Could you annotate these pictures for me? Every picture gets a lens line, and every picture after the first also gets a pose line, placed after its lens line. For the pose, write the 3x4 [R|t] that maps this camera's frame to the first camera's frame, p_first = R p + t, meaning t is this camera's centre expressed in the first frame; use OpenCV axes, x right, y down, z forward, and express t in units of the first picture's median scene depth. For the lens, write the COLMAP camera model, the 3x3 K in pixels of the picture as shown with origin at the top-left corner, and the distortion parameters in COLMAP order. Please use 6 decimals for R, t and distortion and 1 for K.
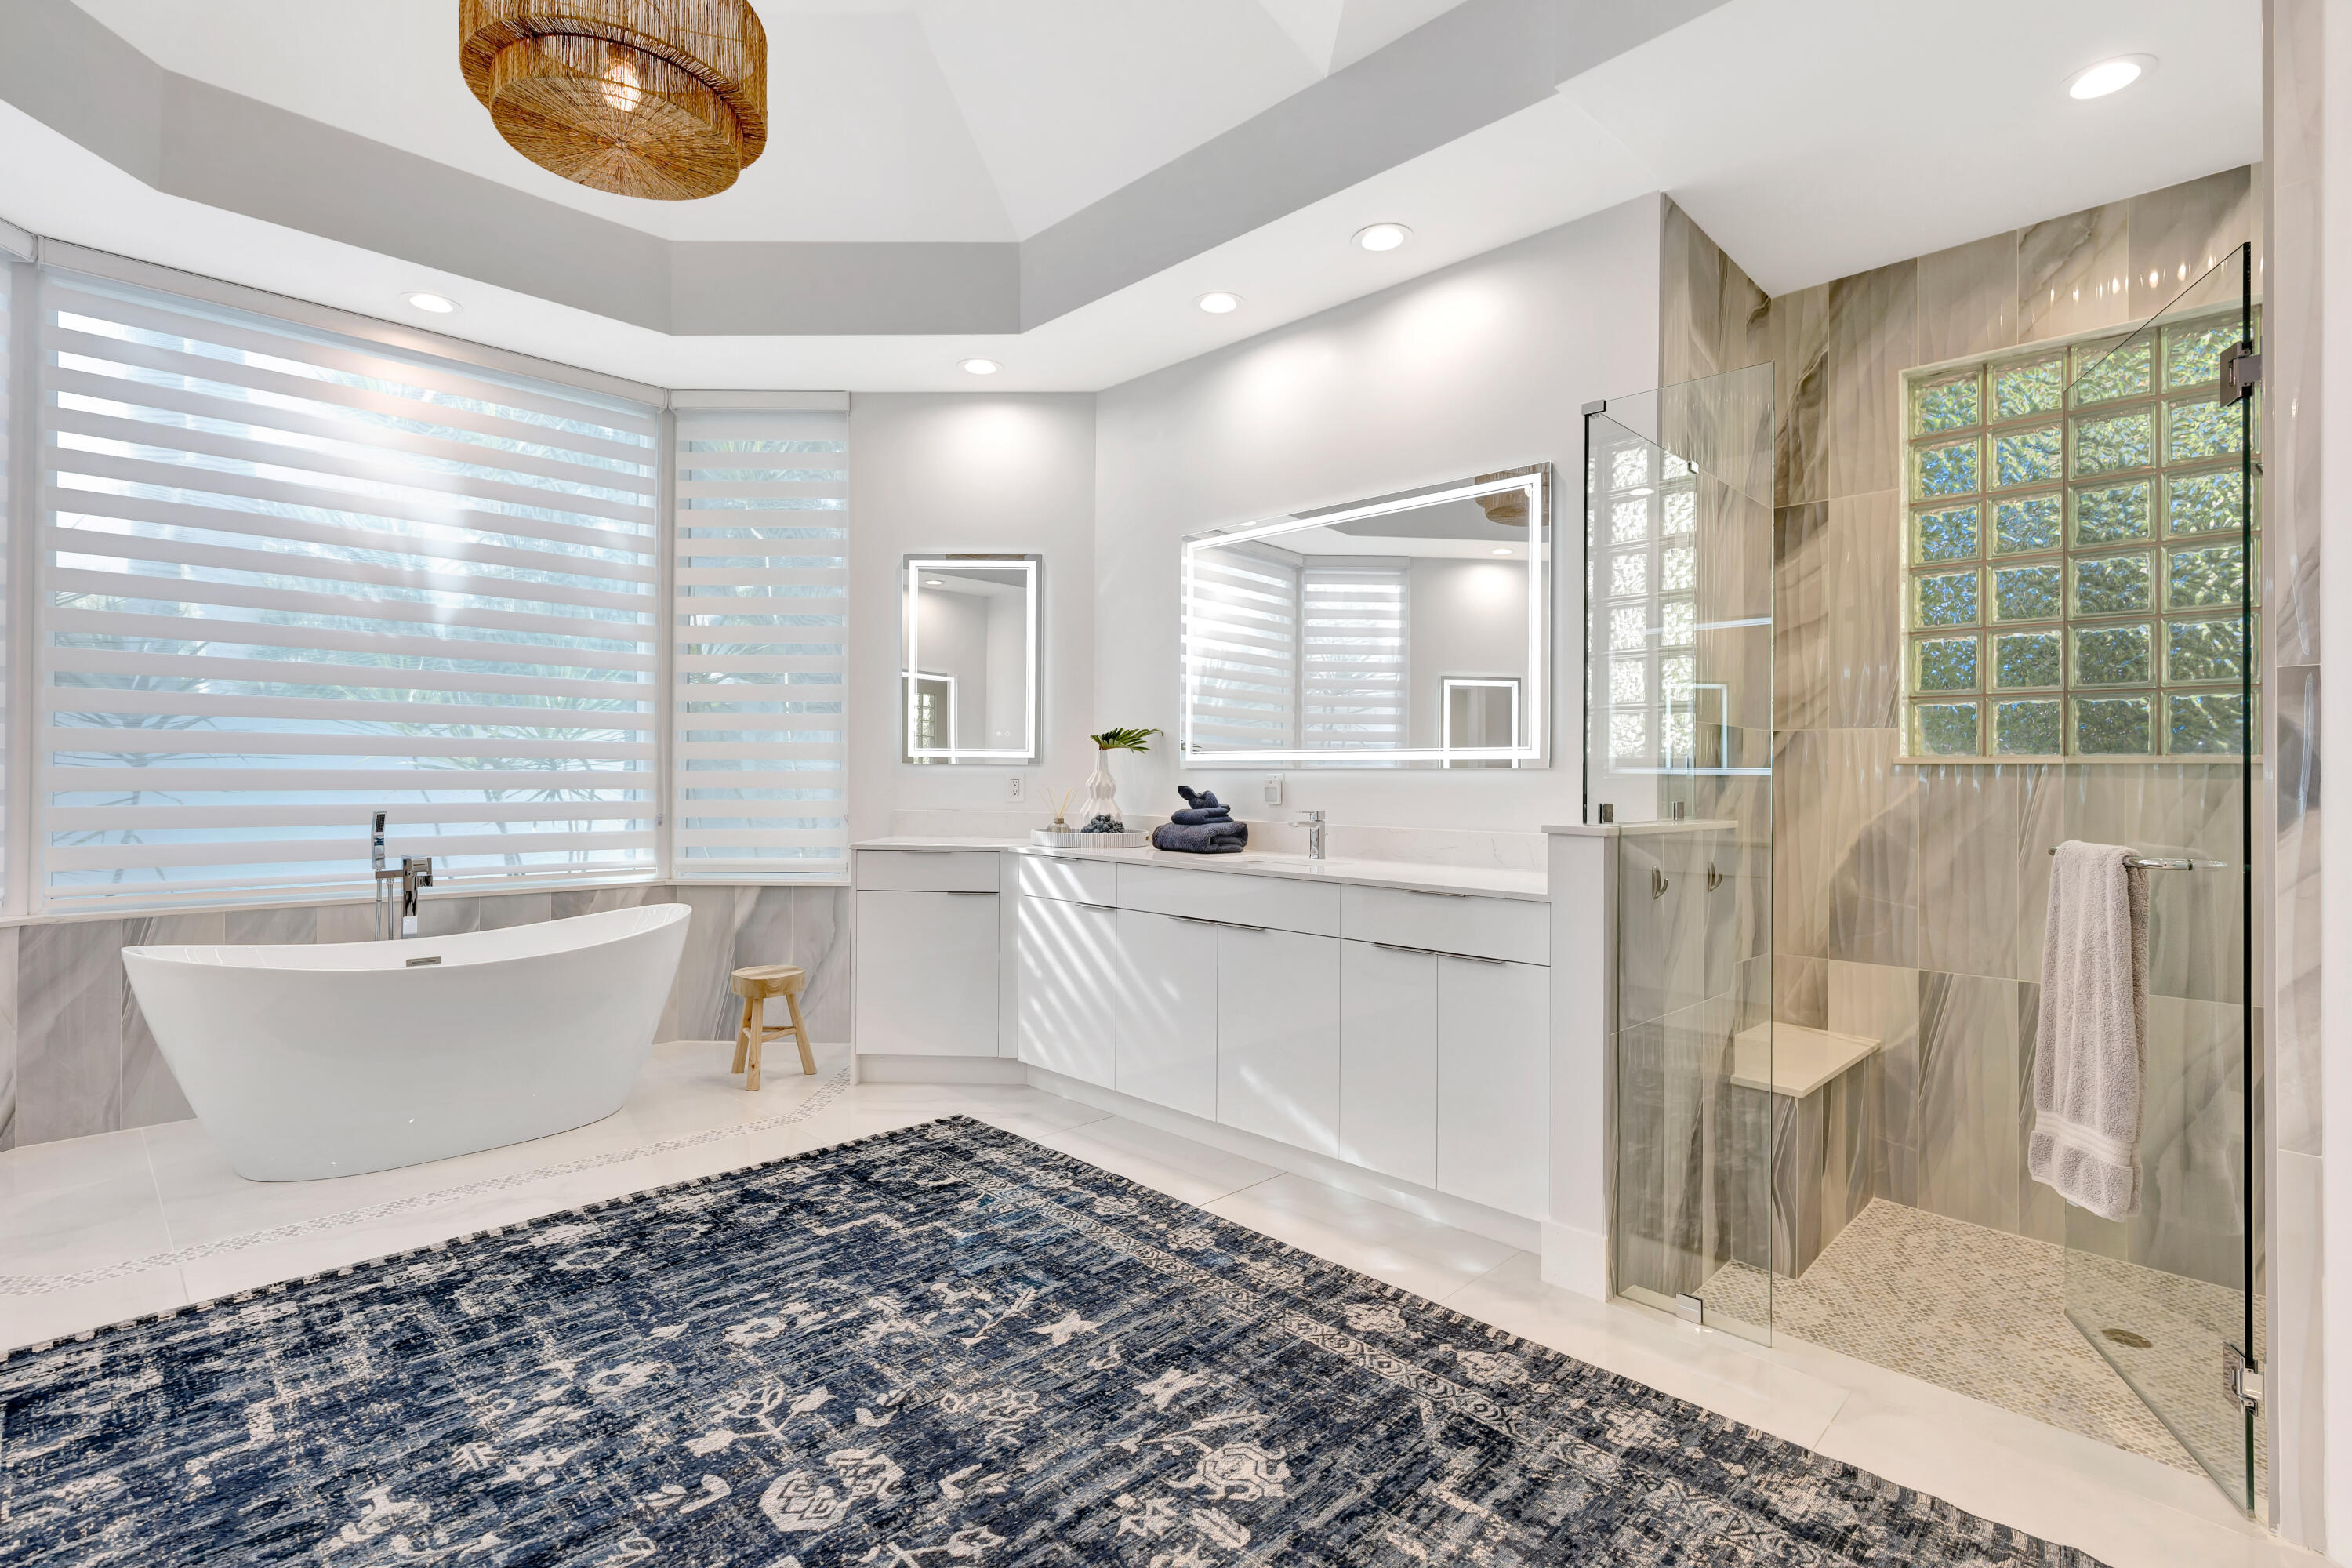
lens RADIAL K [[1107.3, 0, 1178.7], [0, 1107.3, 774.1], [0, 0, 1]] dist [0.018072, 0.000104]
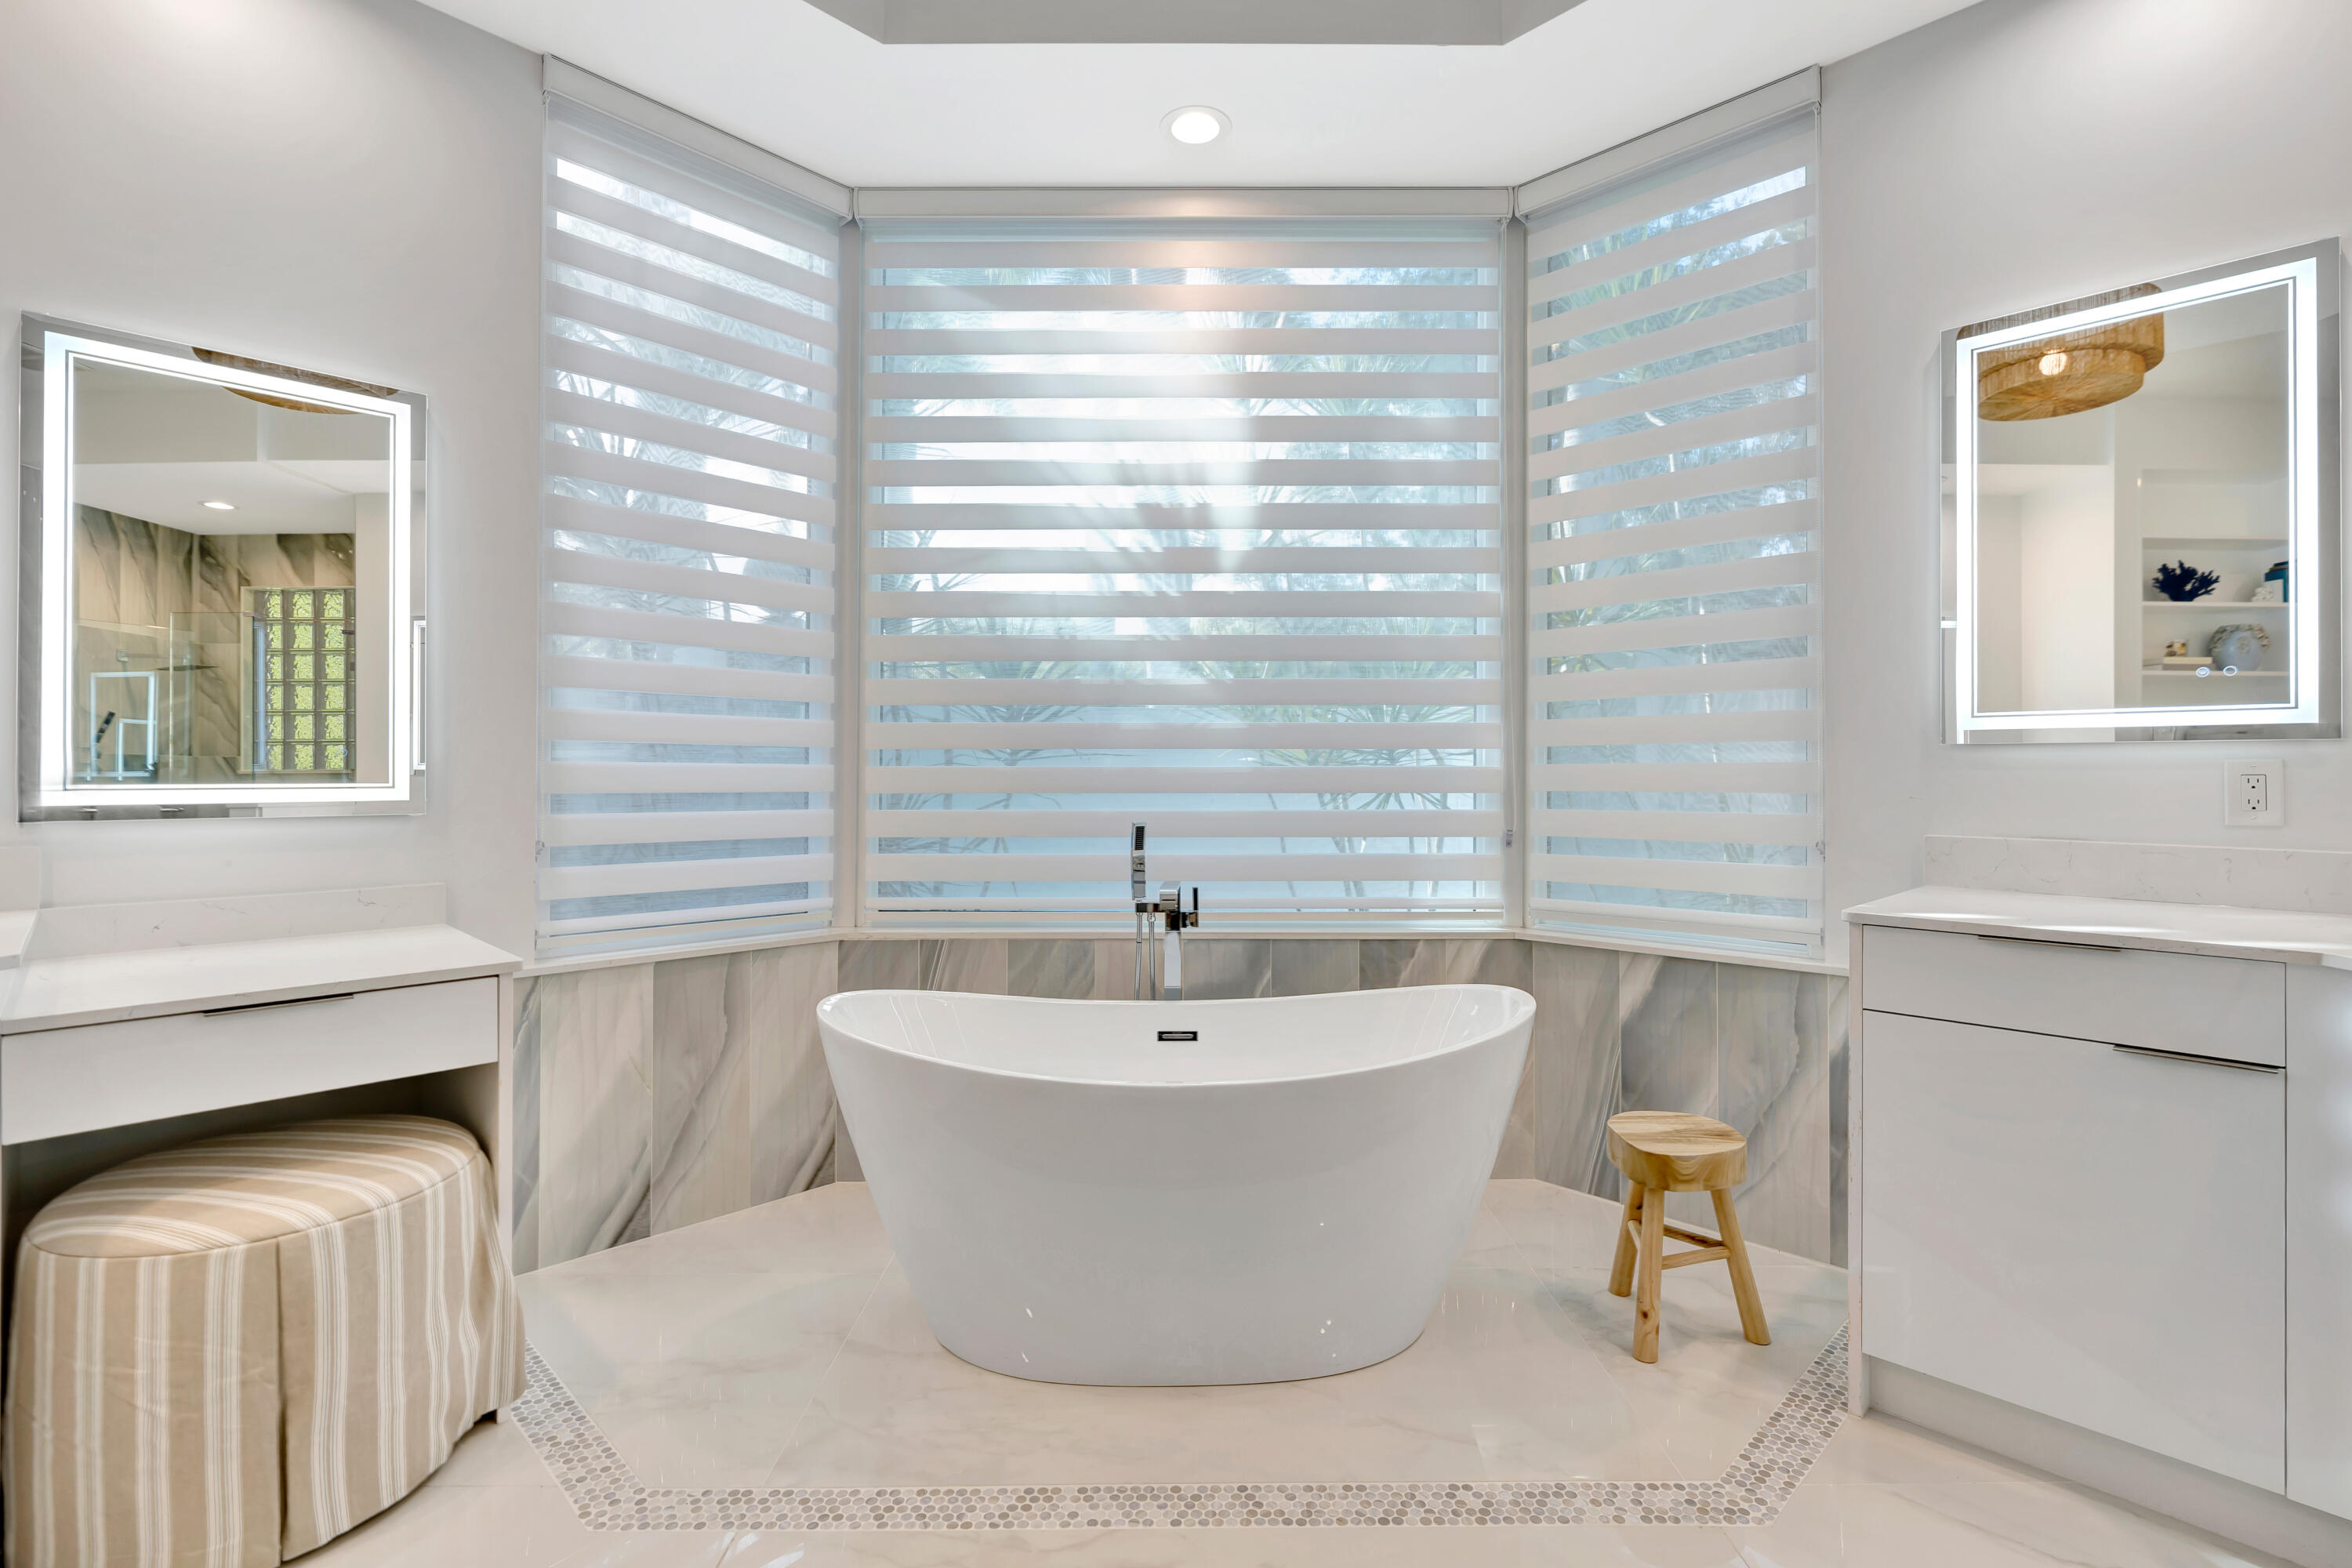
lens RADIAL K [[1092.6, 0, 1171.8], [0, 1092.6, 768.2], [0, 0, 1]] dist [-0.007988, 0.000526]
pose [[0.701632, -0.006990, -0.712505, -0.223034], [0.006905, 0.999972, -0.003010, -0.000596], [0.712506, -0.002808, 0.701660, 0.625397]]
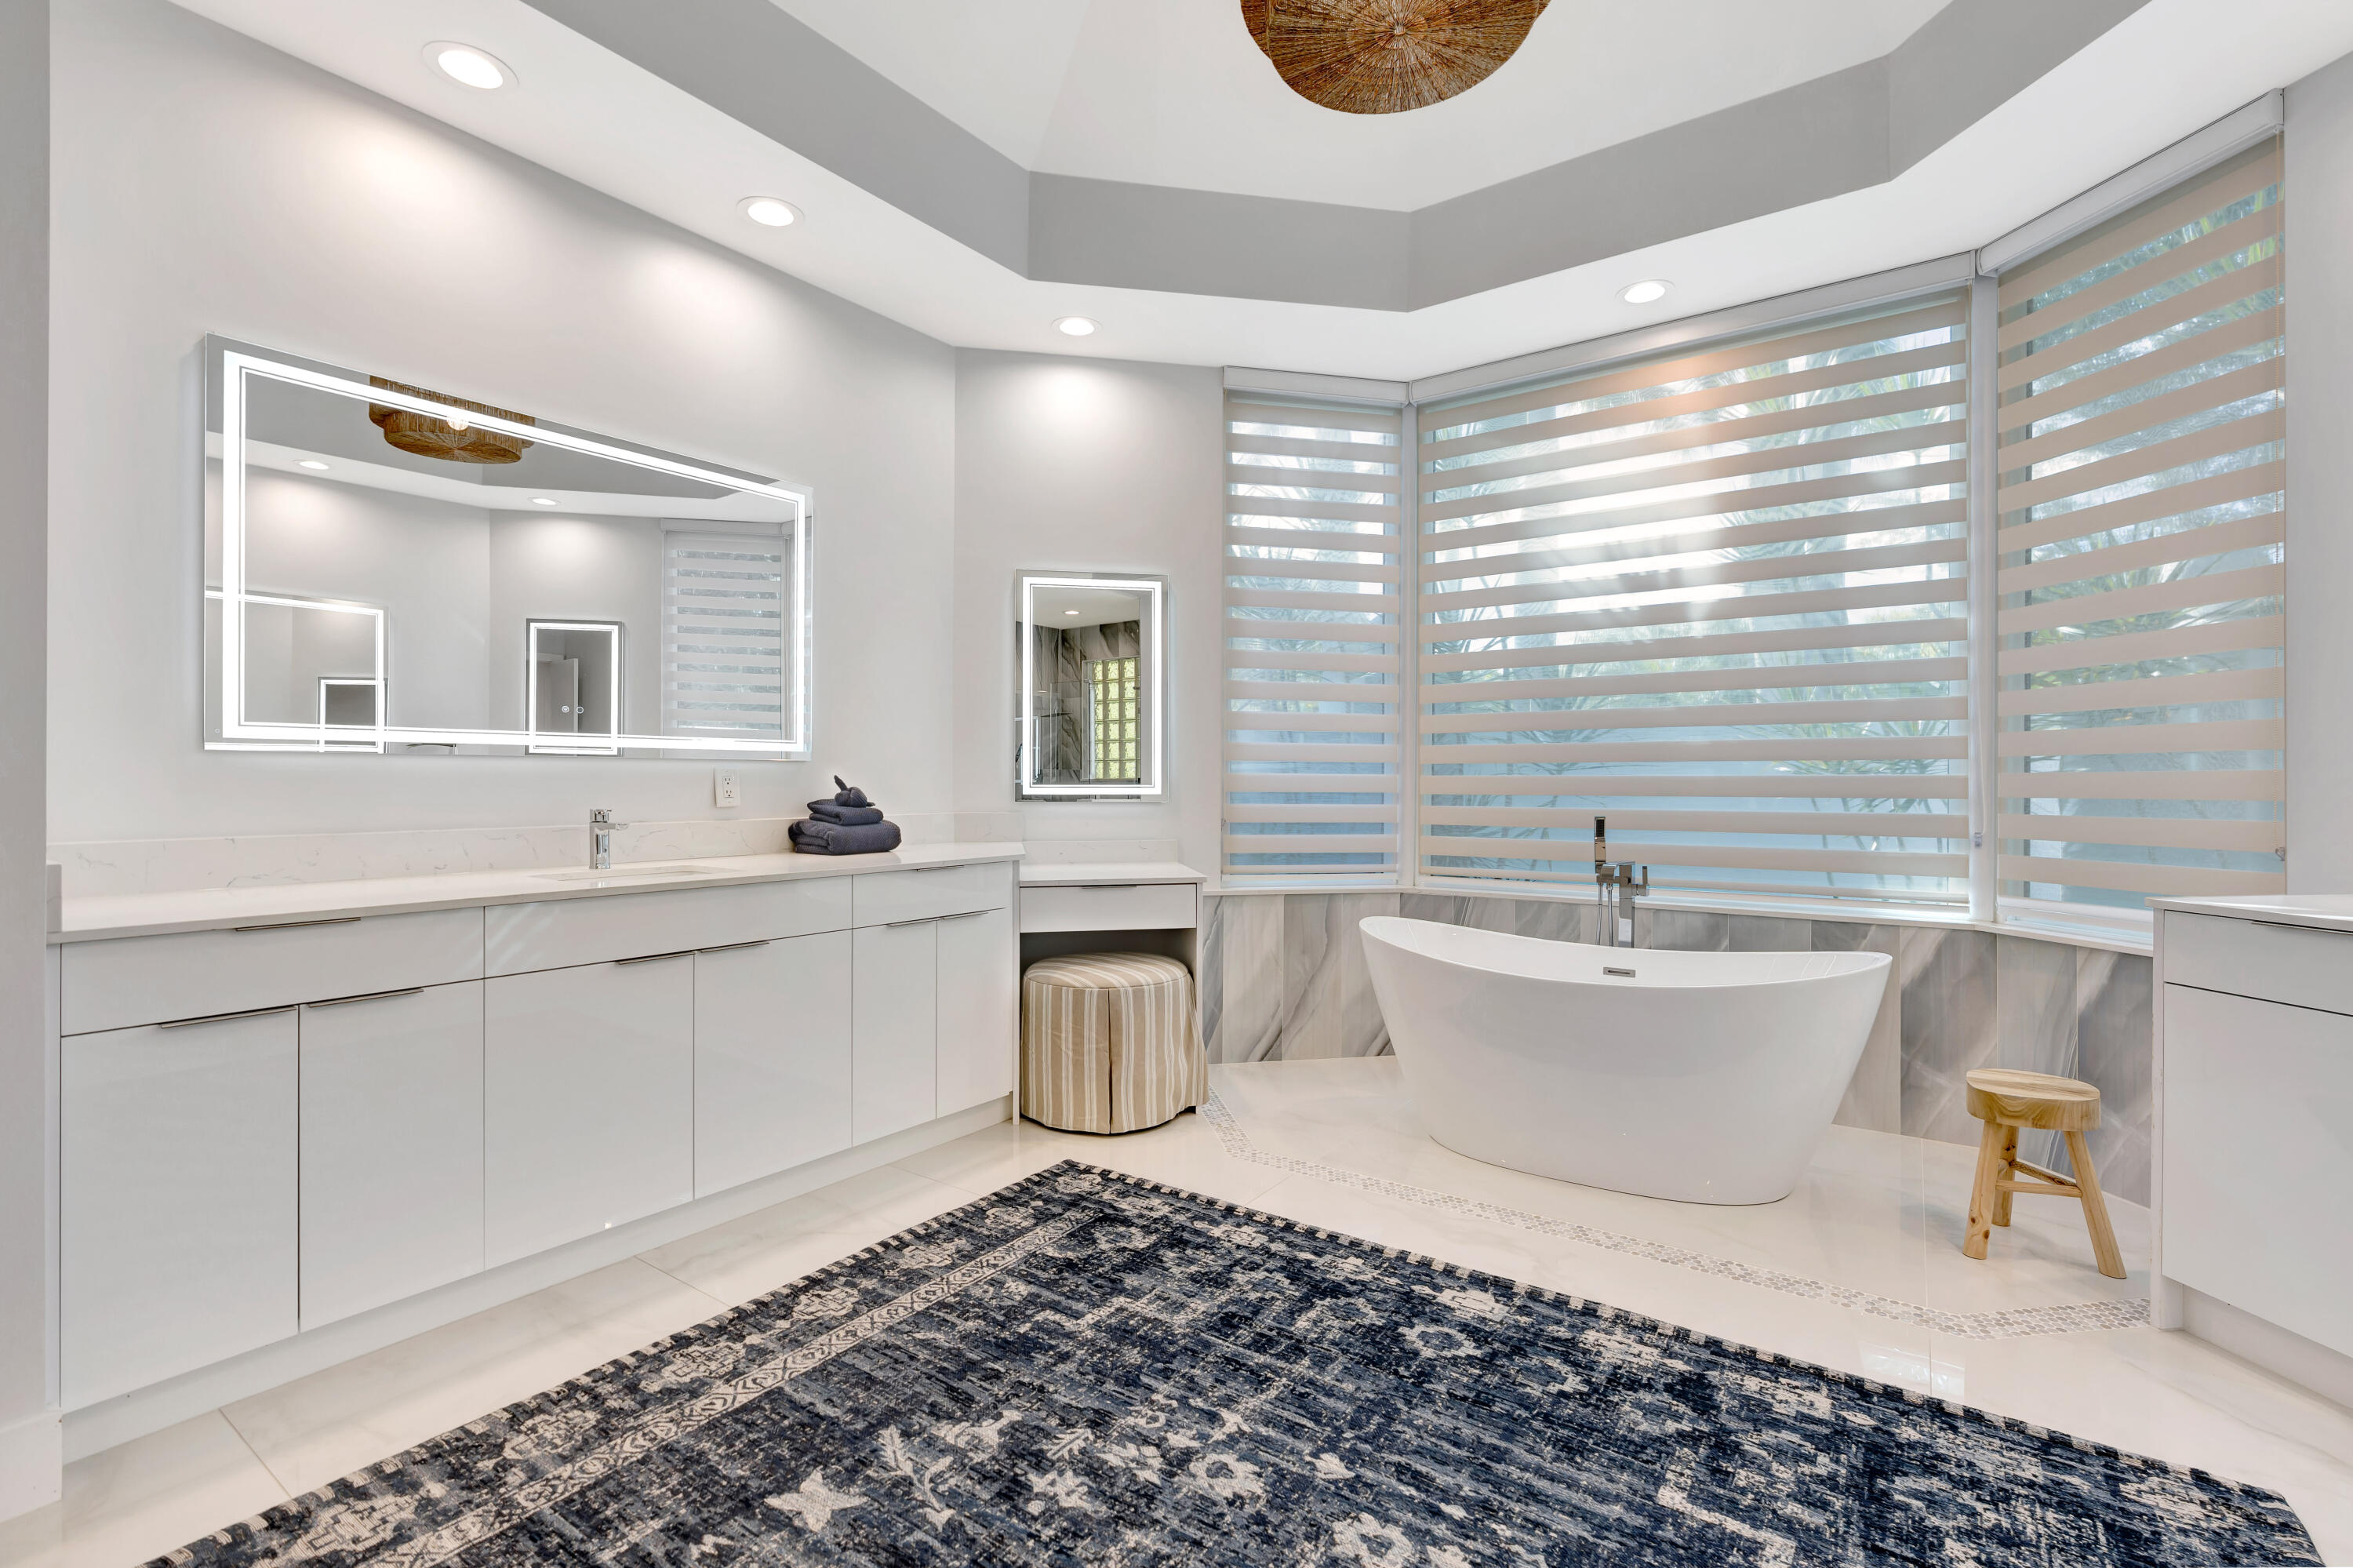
lens RADIAL K [[1062.6, 0, 1174.9], [0, 1062.6, 773.0], [0, 0, 1]] dist [-0.001721, 0.001123]
pose [[0.162826, -0.010403, -0.986600, 0.217894], [0.005548, 0.999938, -0.009628, 0.001072], [0.986639, -0.003906, 0.162873, 0.572426]]
